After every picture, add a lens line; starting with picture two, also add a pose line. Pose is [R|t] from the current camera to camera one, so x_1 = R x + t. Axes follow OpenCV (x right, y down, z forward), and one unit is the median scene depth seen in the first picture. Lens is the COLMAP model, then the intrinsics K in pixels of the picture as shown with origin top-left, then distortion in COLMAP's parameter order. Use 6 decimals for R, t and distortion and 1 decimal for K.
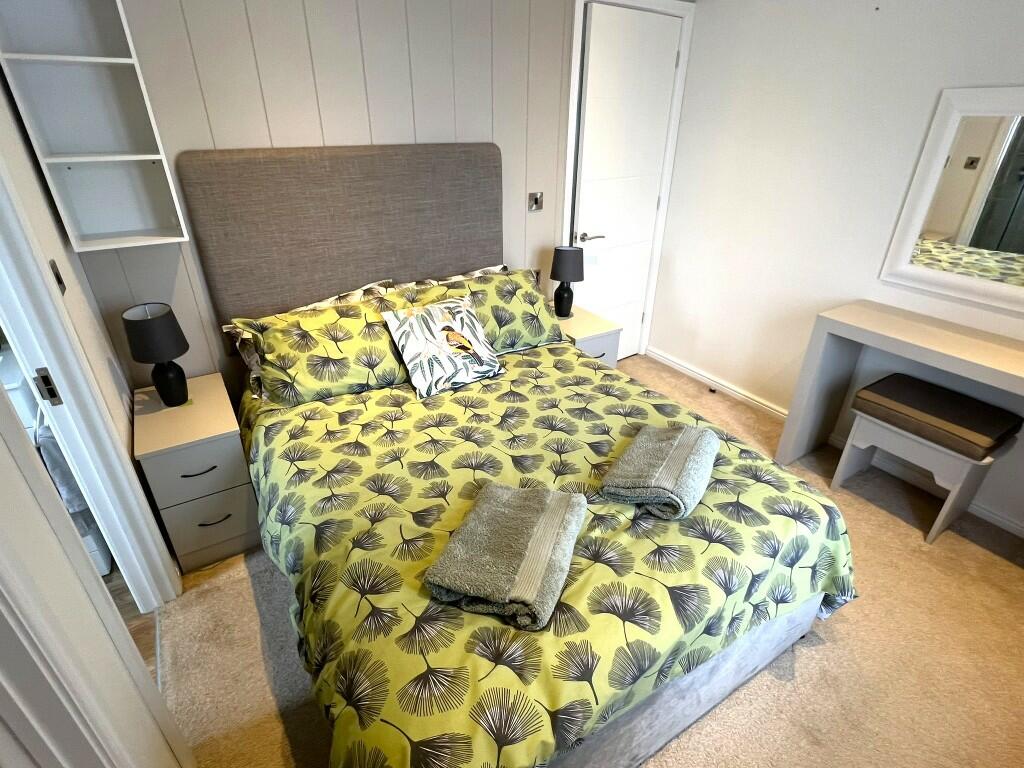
lens RADIAL K [[512.7, 0, 510.1], [0, 512.7, 383.4], [0, 0, 1]] dist [-0.001612, -0.001865]
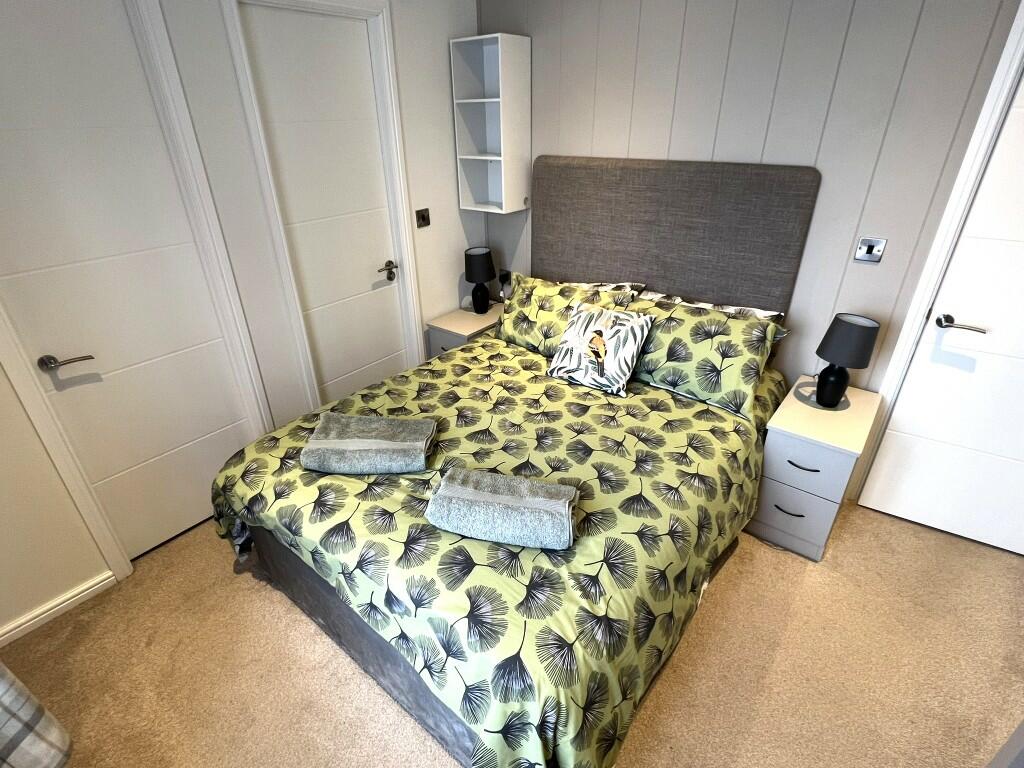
lens RADIAL K [[512.7, 0, 510.1], [0, 512.7, 383.4], [0, 0, 1]] dist [-0.001612, -0.001865]
pose [[0.340318, 0.429605, -0.836434, 0.771072], [-0.424931, 0.863784, 0.270761, -0.230807], [0.838819, 0.263282, 0.476514, 0.367712]]
